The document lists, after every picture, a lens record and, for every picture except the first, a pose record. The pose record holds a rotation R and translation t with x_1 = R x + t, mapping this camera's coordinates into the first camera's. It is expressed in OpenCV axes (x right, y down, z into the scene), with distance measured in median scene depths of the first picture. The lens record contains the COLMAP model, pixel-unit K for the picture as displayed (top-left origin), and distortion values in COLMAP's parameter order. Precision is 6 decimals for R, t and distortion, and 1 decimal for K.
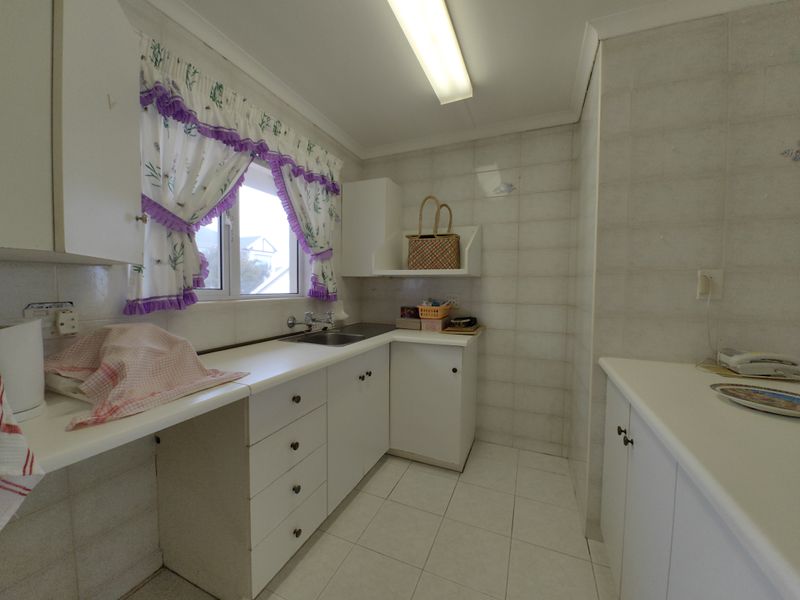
lens RADIAL K [[308.6, 0, 400.2], [0, 308.6, 299.9], [0, 0, 1]] dist [0.001429, -0.000231]
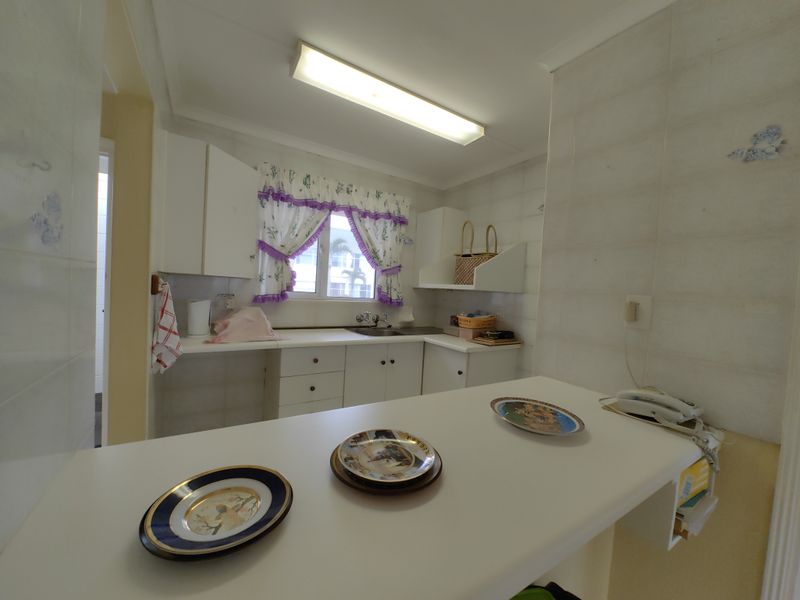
lens RADIAL K [[308.6, 0, 405.2], [0, 308.6, 302.6], [0, 0, 1]] dist [0.001429, -0.000231]
pose [[0.827122, 0.063296, -0.558447, 0.646757], [-0.076145, 0.997097, 0.000235, -0.017403], [0.556840, 0.042329, 0.829540, -0.078158]]
